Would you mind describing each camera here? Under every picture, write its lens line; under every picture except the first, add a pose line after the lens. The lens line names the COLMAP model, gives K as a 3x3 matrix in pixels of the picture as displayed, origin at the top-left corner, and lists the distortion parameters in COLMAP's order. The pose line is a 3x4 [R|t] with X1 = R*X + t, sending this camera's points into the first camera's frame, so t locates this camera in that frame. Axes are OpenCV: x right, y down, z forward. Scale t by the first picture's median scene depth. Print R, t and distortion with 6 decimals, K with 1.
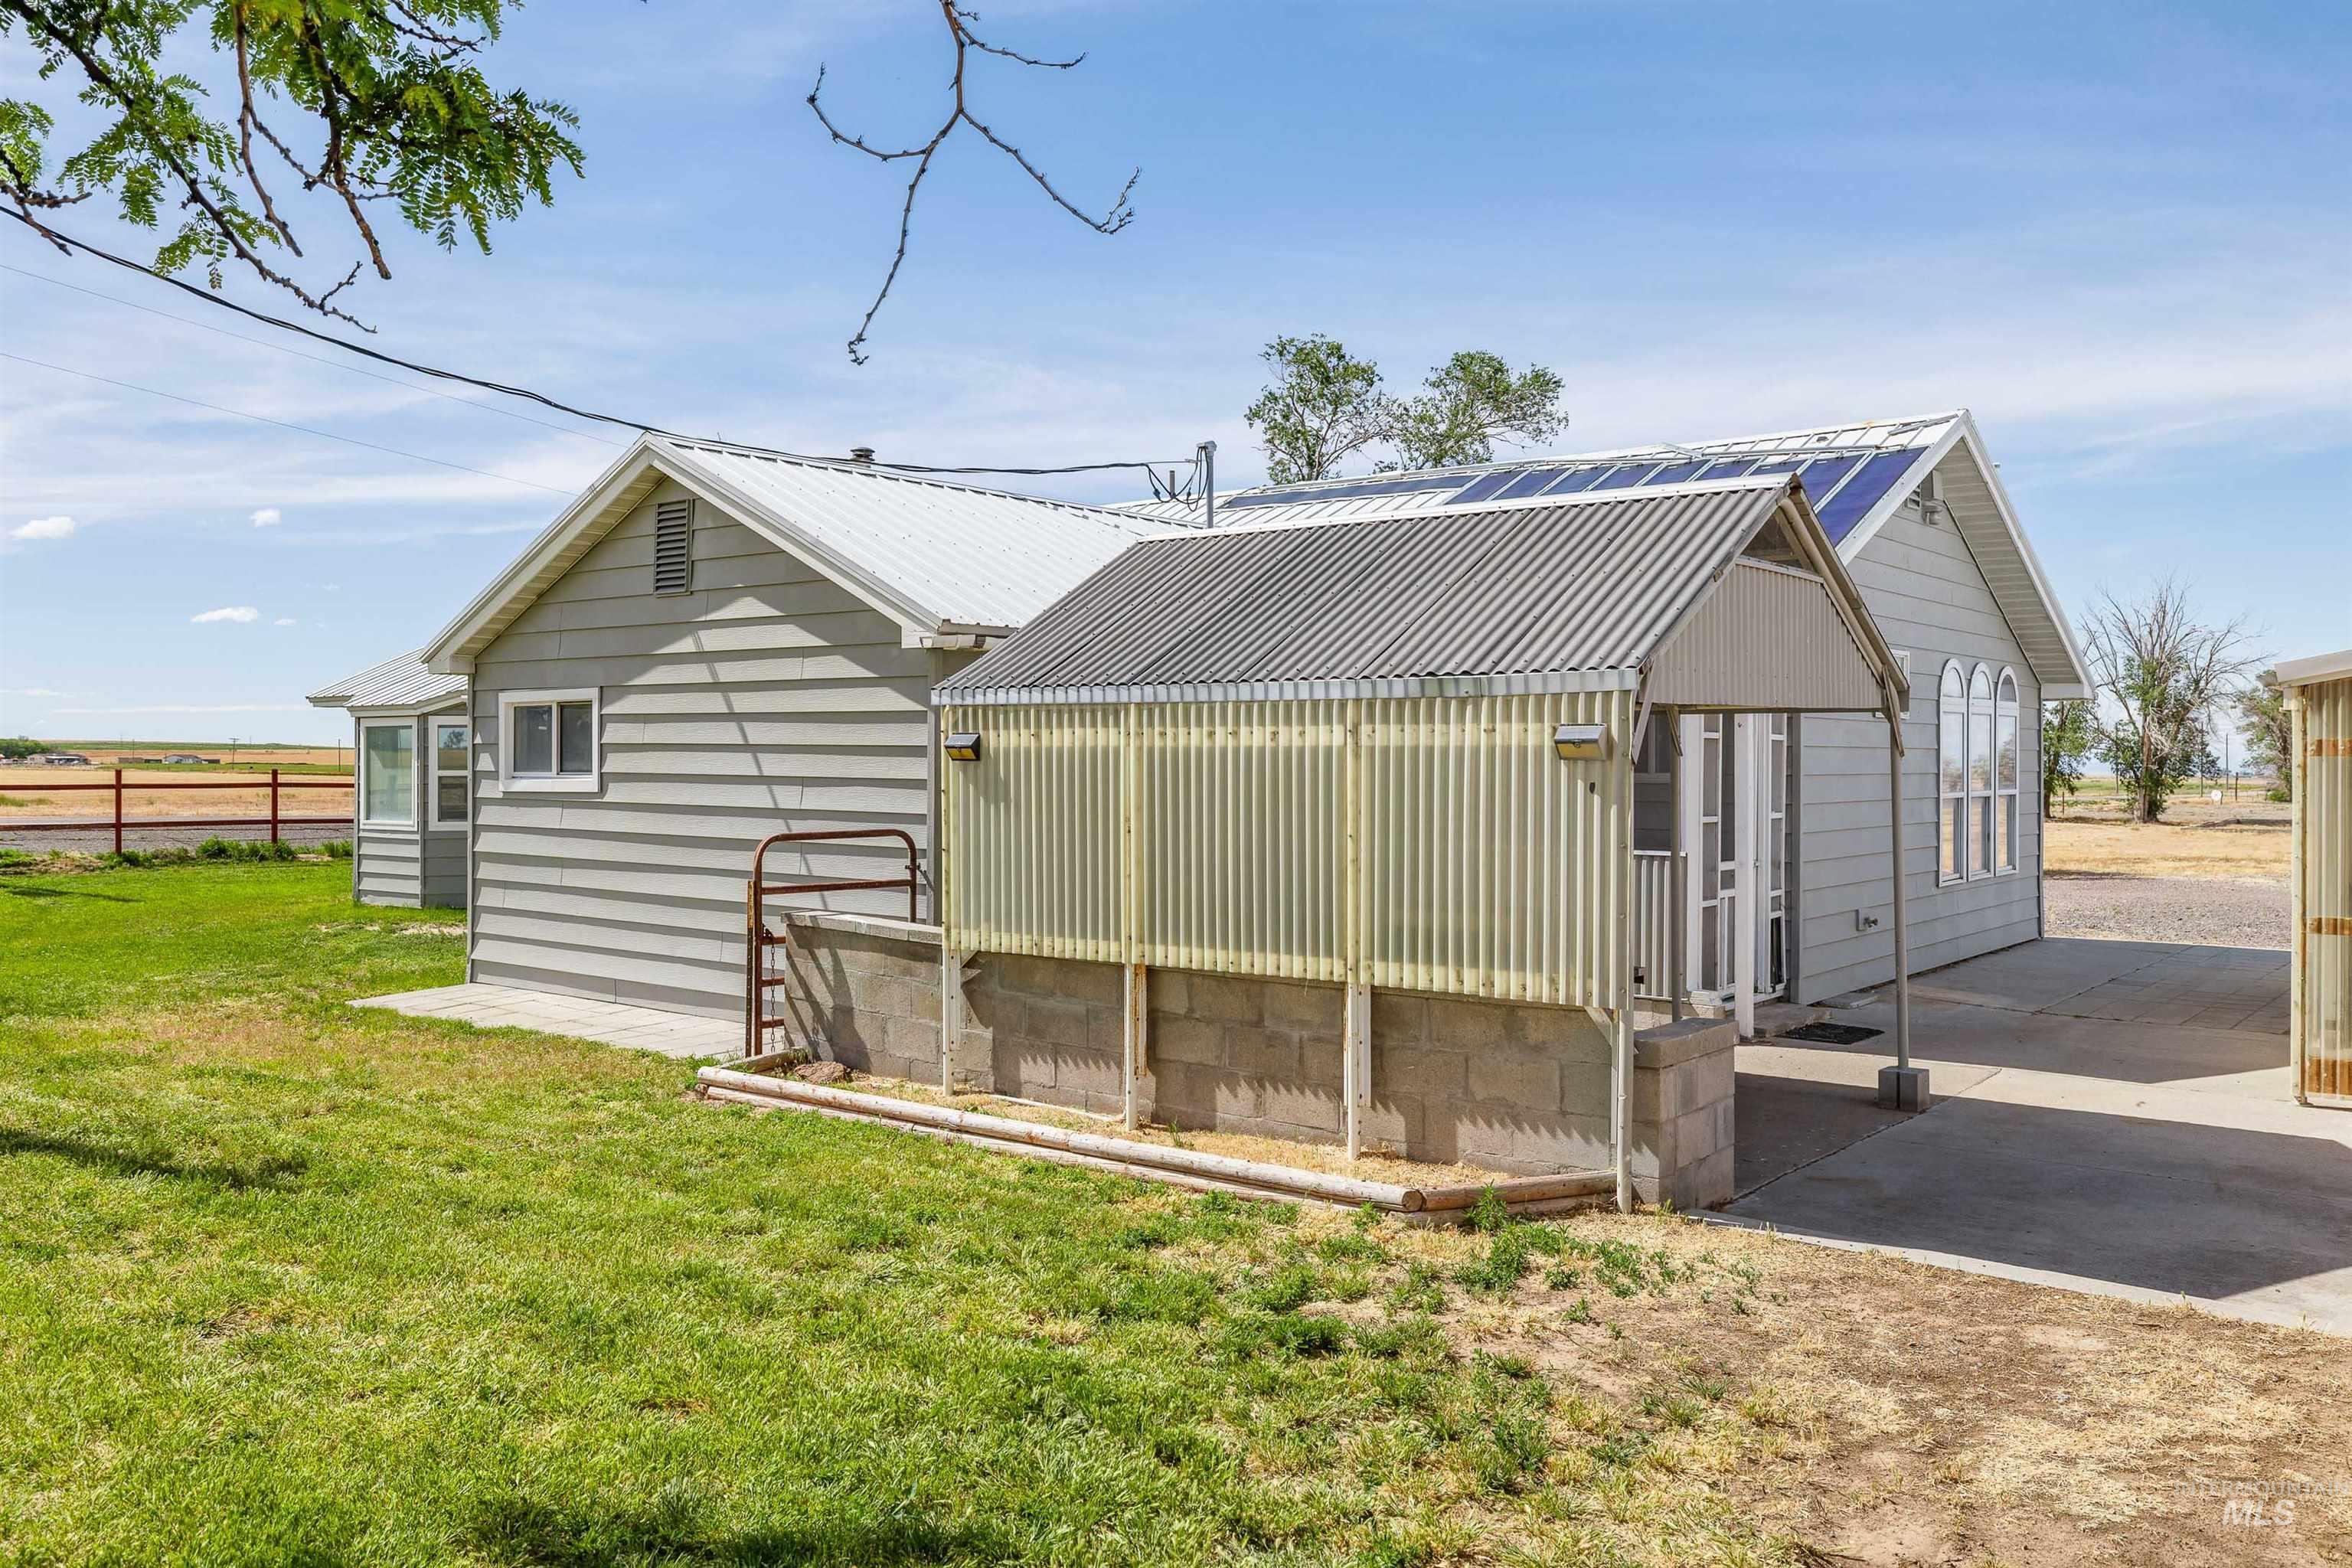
lens RADIAL K [[1826.1, 0, 1175.1], [0, 1826.1, 779.5], [0, 0, 1]] dist [-0.004591, -0.000372]
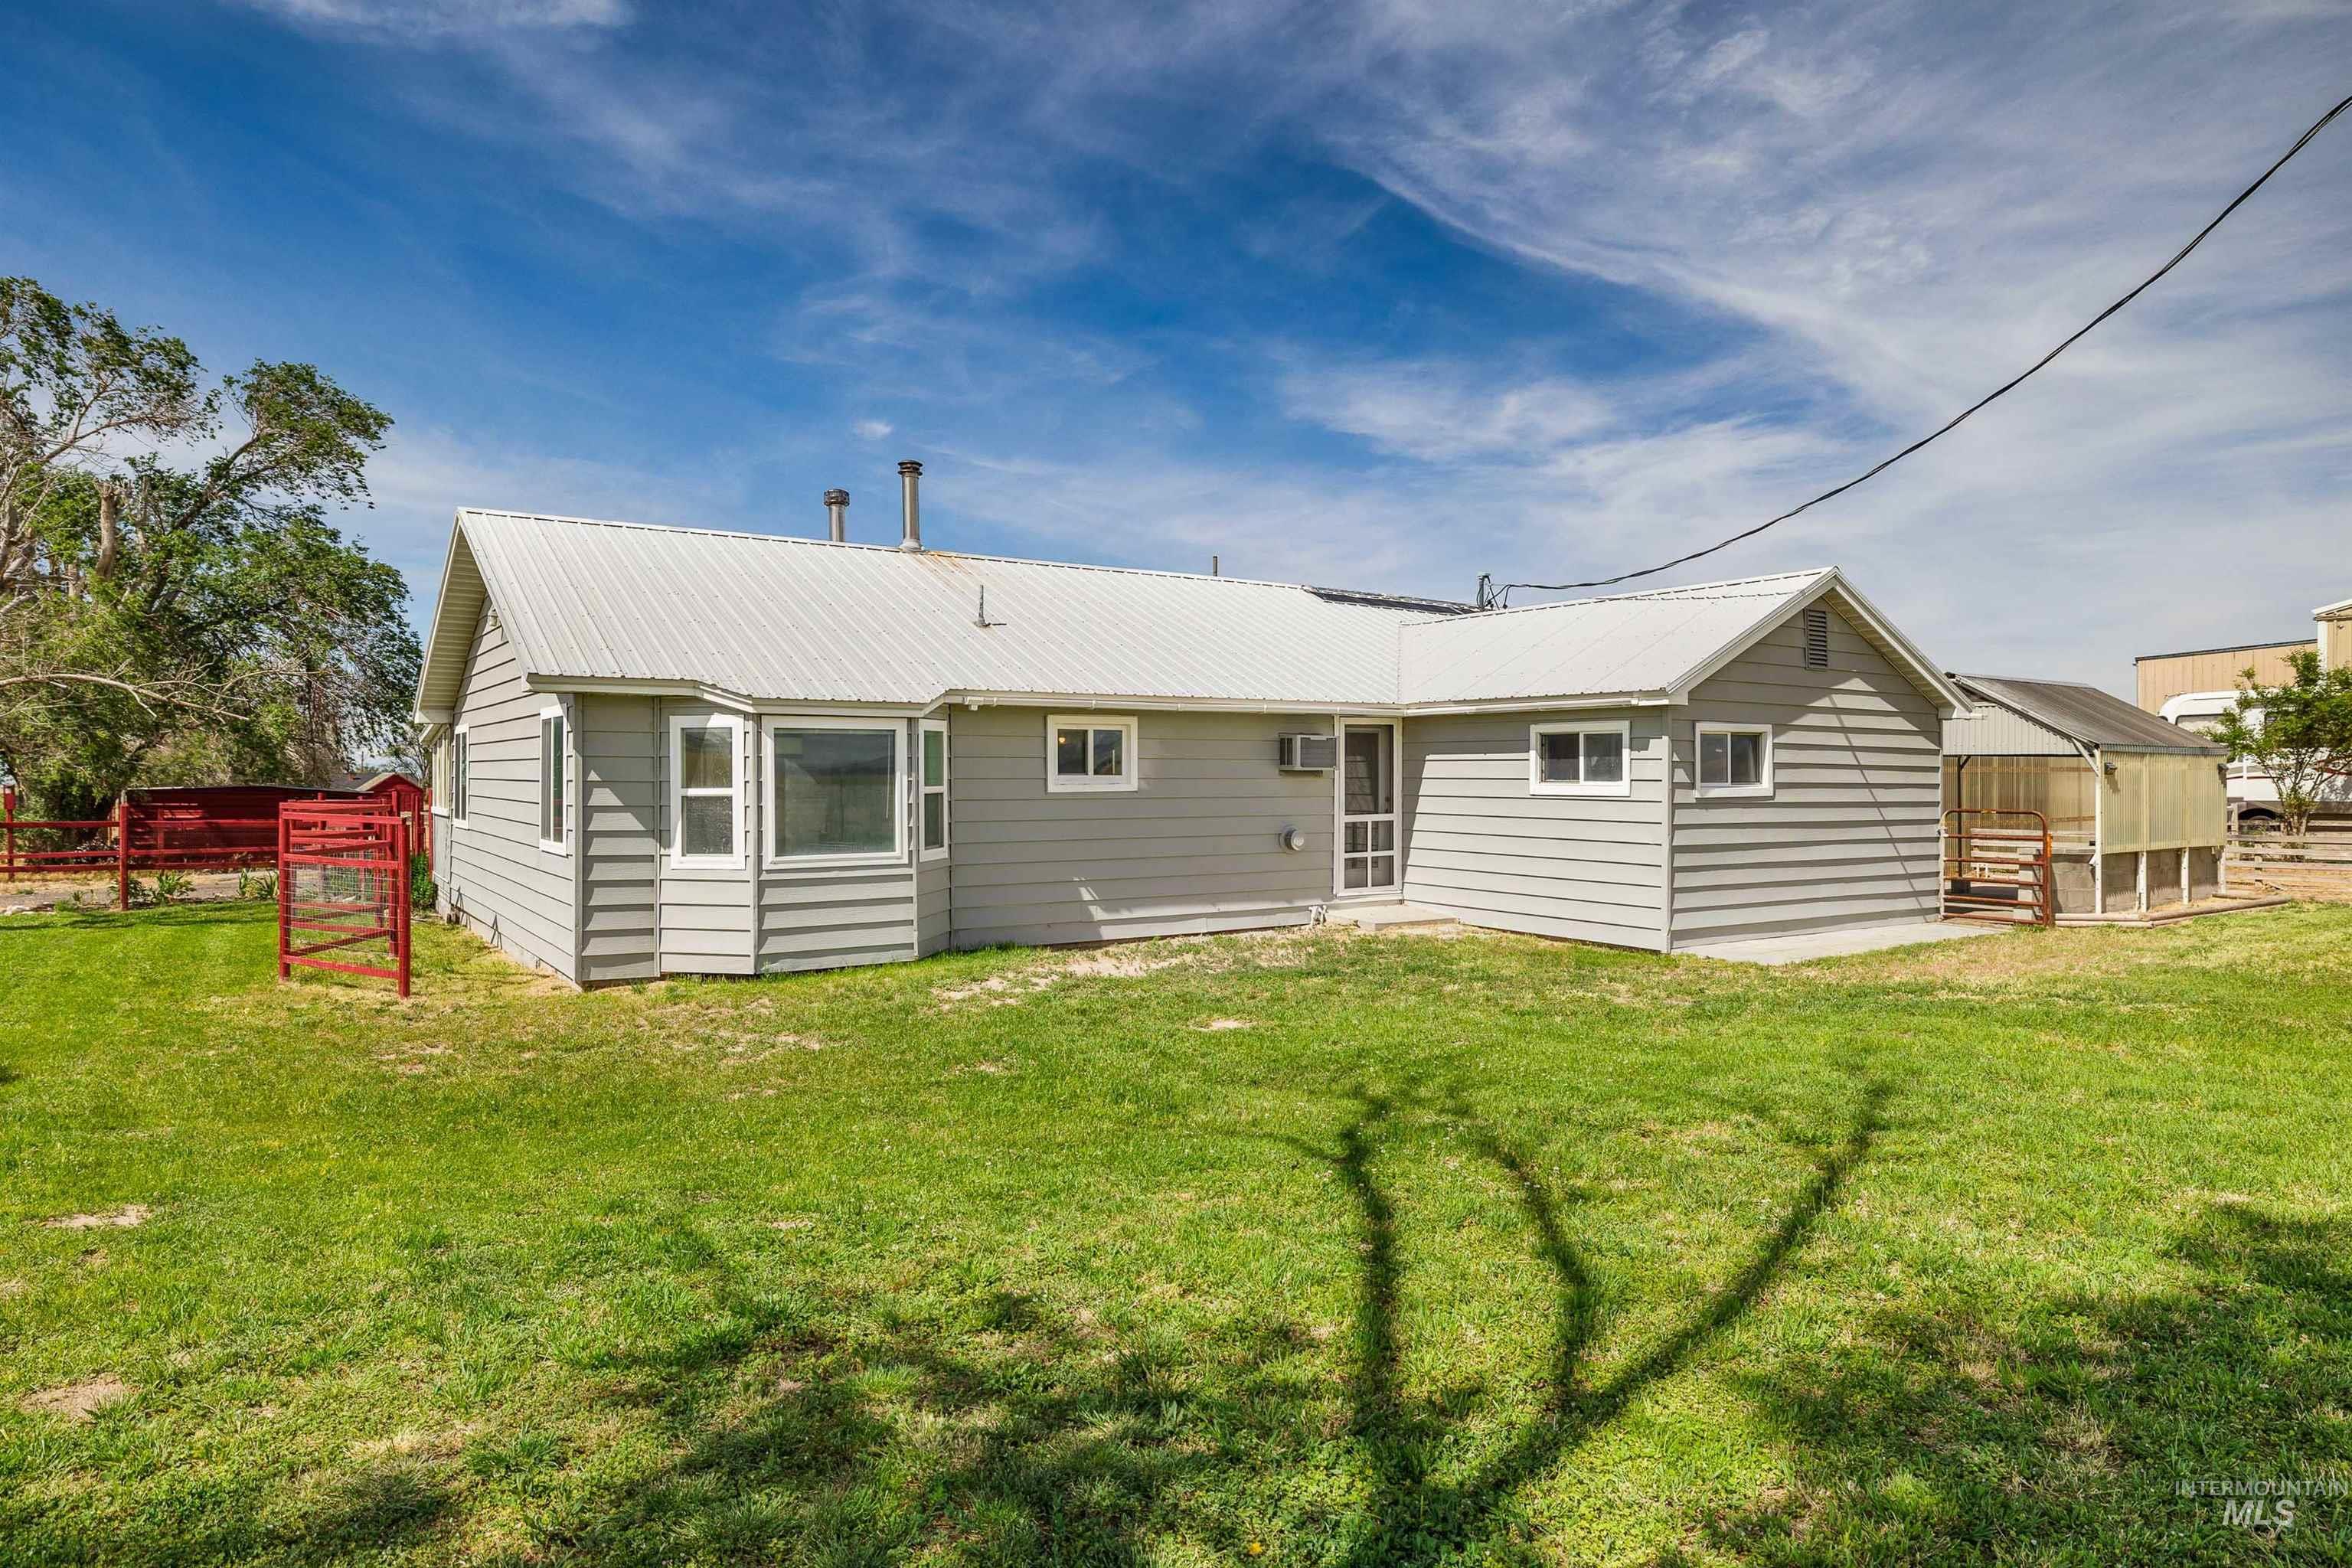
lens RADIAL K [[1376.4, 0, 1175.6], [0, 1376.4, 783.2], [0, 0, 1]] dist [-0.000734, 0.000022]
pose [[0.293273, -0.005729, 0.956011, -1.522588], [0.010402, 0.999942, 0.002801, -0.011414], [-0.955972, 0.009123, 0.293316, 1.140590]]
